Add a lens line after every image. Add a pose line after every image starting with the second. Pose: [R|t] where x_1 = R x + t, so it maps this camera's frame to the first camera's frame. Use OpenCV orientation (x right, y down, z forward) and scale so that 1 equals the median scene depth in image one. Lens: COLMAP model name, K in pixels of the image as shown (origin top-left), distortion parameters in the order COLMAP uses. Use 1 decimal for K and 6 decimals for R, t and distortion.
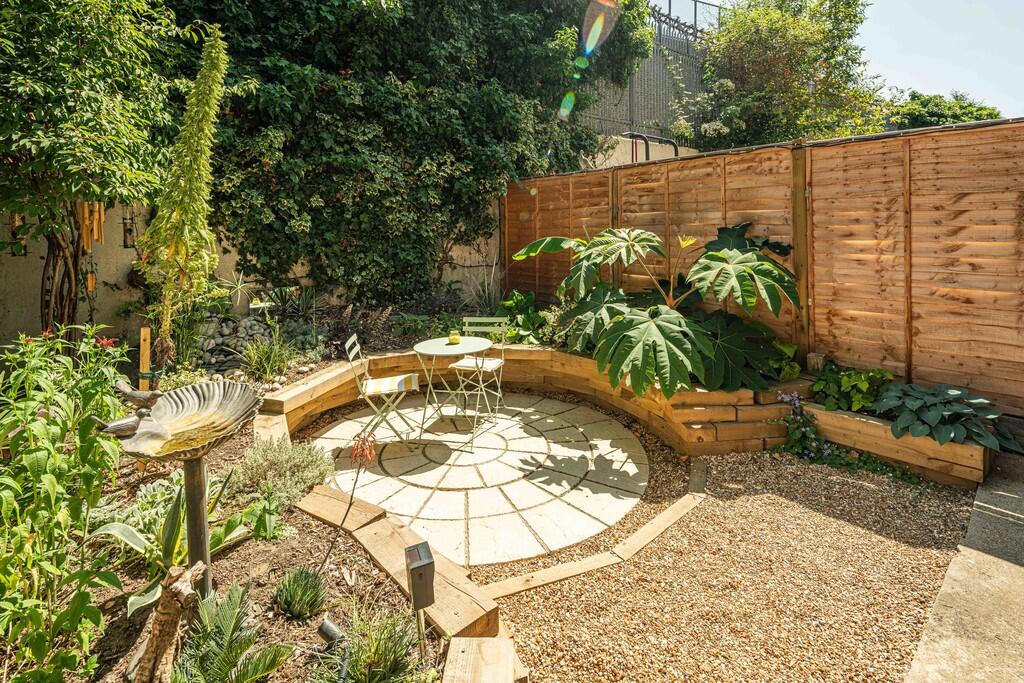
lens RADIAL K [[502.8, 0, 508.6], [0, 502.8, 232.4], [0, 0, 1]] dist [0.000324, -0.000912]
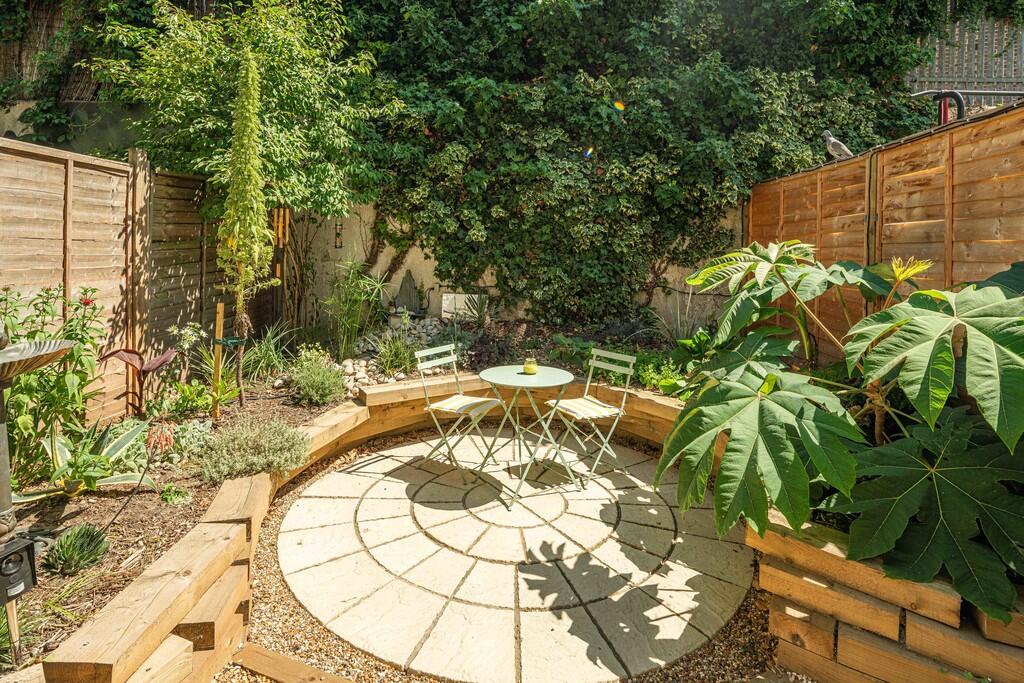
lens RADIAL K [[514.9, 0, 511.7], [0, 514.9, 243.0], [0, 0, 1]] dist [0.008124, -0.008438]
pose [[0.747012, 0.022506, -0.664429, 0.317349], [-0.041352, 0.999065, -0.012650, 0.012185], [0.663523, 0.036925, 0.747244, 0.244676]]
